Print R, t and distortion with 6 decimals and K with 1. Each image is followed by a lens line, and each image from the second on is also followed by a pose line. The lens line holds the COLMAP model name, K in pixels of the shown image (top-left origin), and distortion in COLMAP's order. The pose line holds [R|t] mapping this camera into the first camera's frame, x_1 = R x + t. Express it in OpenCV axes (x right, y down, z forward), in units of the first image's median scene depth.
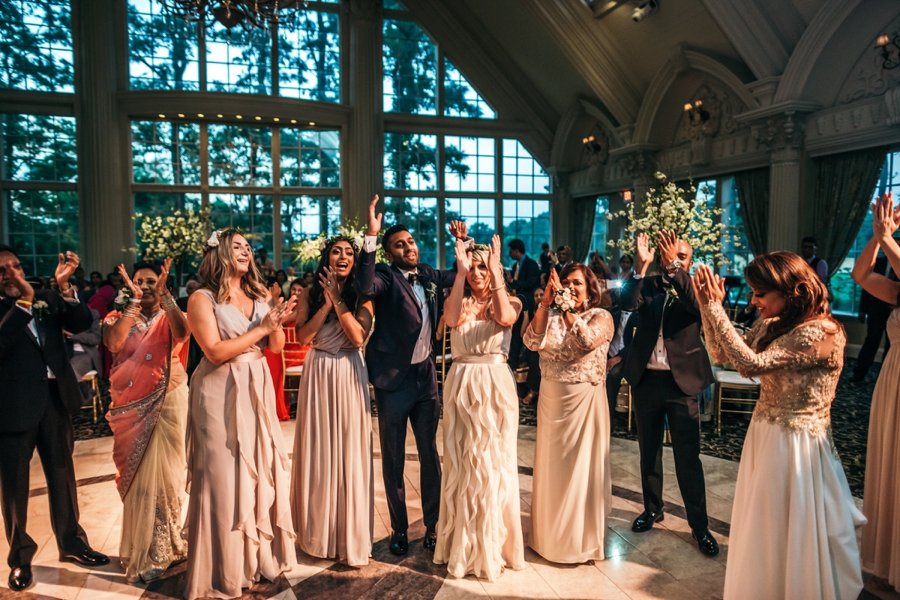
lens RADIAL K [[644.9, 0, 464.7], [0, 644.9, 267.7], [0, 0, 1]] dist [-0.037678, -0.002258]
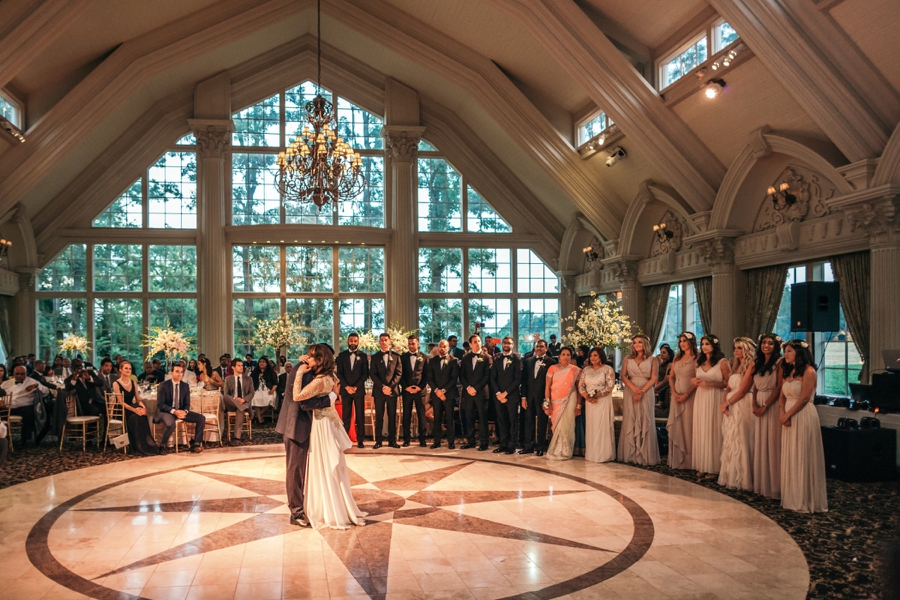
lens RADIAL K [[767.8, 0, 450.1], [0, 767.8, 301.7], [0, 0, 1]] dist [-0.017815, -0.000103]
pose [[0.995337, -0.006272, -0.096254, 0.071796], [-0.000857, 0.997269, -0.073852, 0.005649], [0.096454, 0.073590, 0.992613, -0.434607]]
